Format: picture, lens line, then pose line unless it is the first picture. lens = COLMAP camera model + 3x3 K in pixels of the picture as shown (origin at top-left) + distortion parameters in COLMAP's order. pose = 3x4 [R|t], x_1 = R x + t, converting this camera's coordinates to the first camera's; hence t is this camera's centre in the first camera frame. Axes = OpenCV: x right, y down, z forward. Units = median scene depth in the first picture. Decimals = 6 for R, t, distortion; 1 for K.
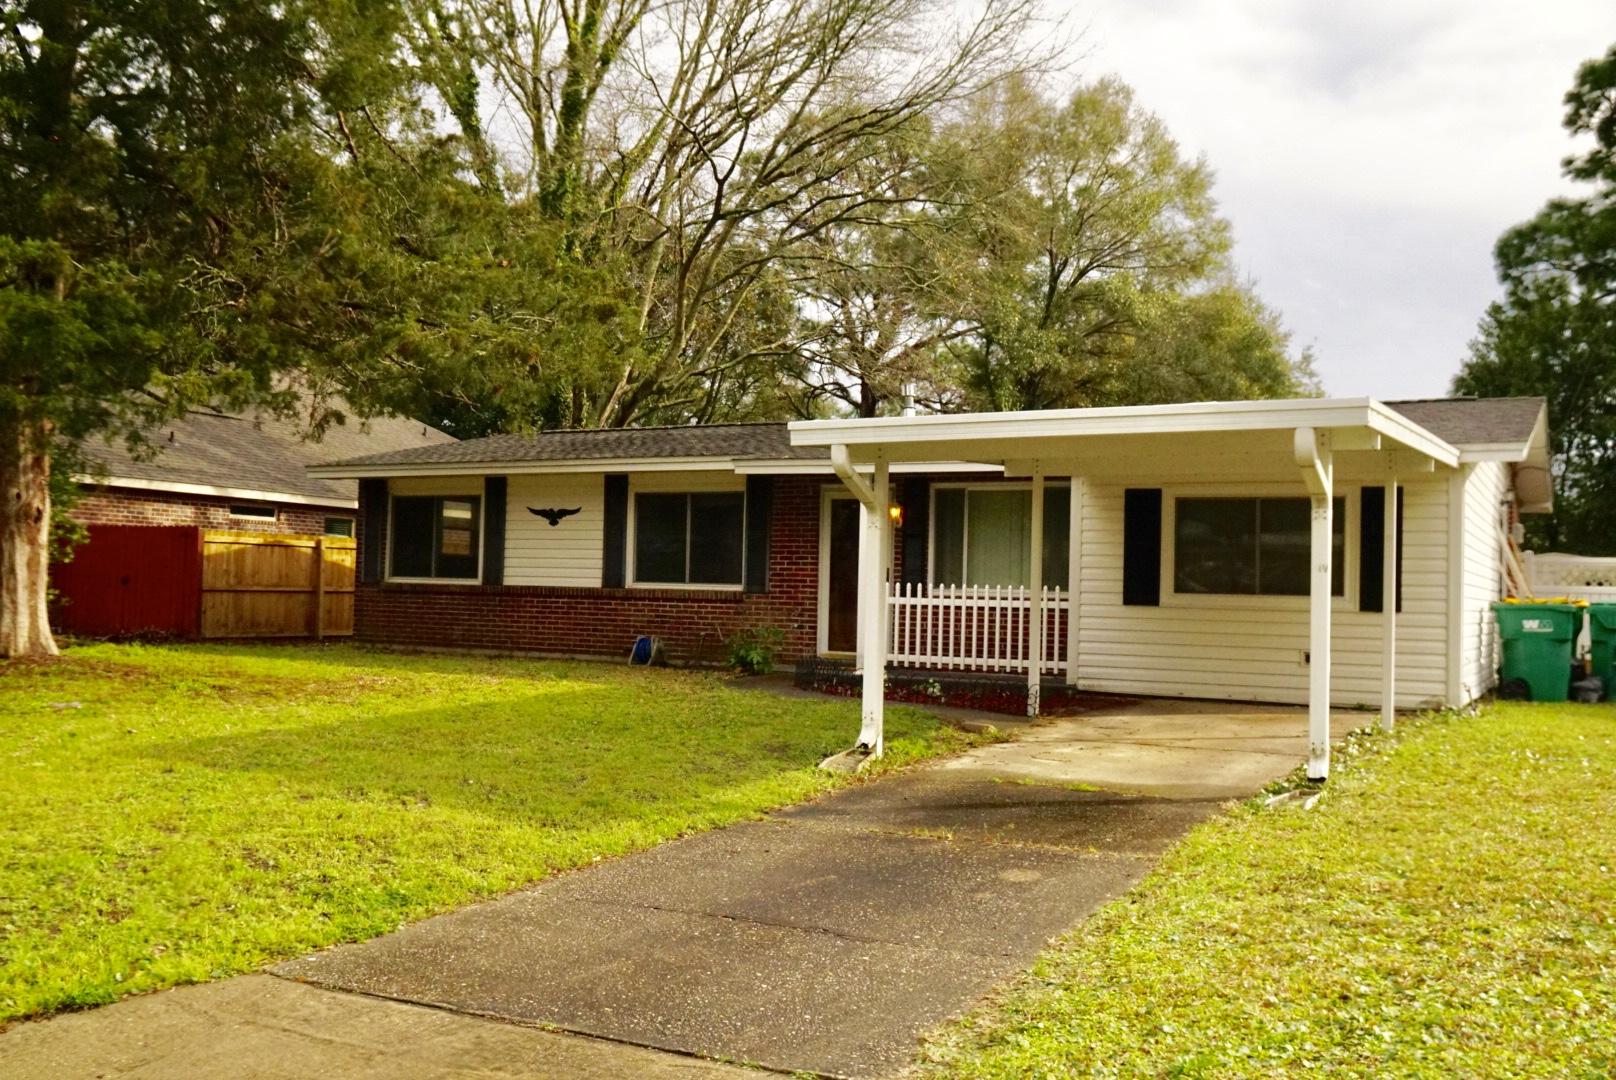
lens RADIAL K [[1488.5, 0, 811.4], [0, 1488.5, 535.7], [0, 0, 1]] dist [0.002158, -0.000968]
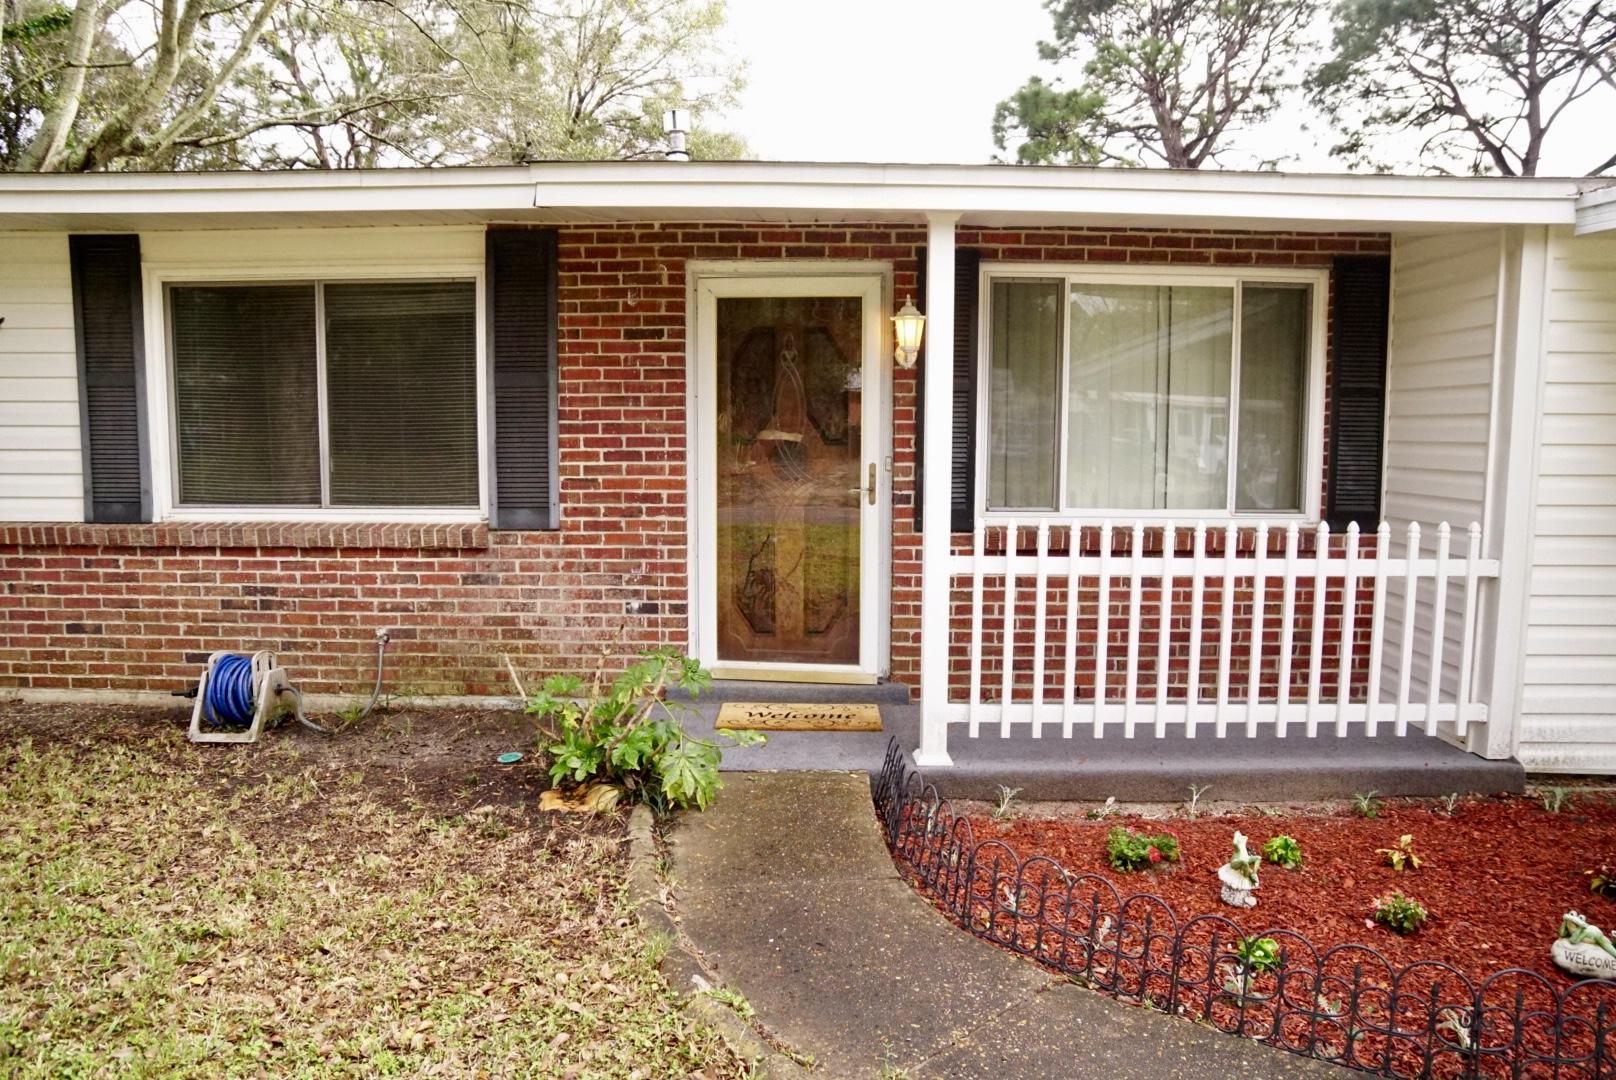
lens RADIAL K [[1149.0, 0, 805.0], [0, 1149.0, 543.7], [0, 0, 1]] dist [-0.087644, 0.027110]
pose [[0.890918, -0.064062, 0.449624, -0.109104], [-0.001257, 0.989650, 0.143496, -0.002619], [-0.454163, -0.128408, 0.881616, 0.683546]]
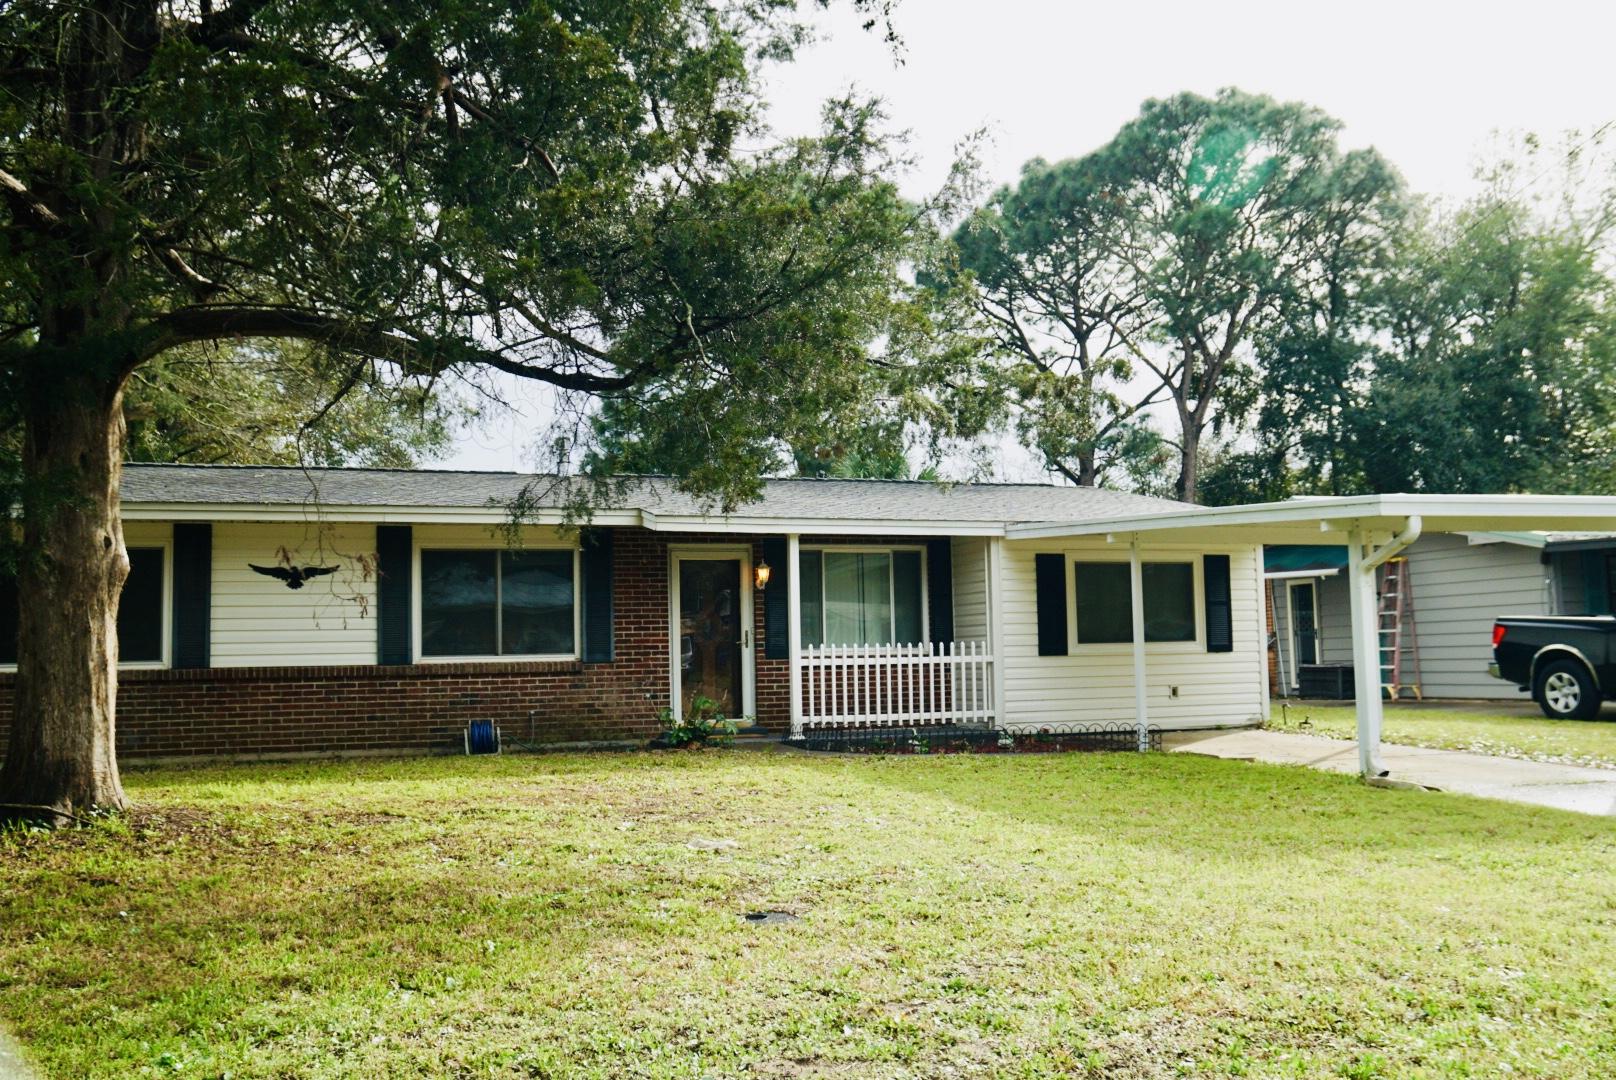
lens RADIAL K [[1488.5, 0, 809.2], [0, 1488.5, 541.4], [0, 0, 1]] dist [0.002158, -0.000968]
pose [[0.680525, 0.019196, 0.732473, -0.606921], [0.008285, 0.999391, -0.033889, -0.003031], [-0.732678, 0.029131, 0.679952, 0.290653]]
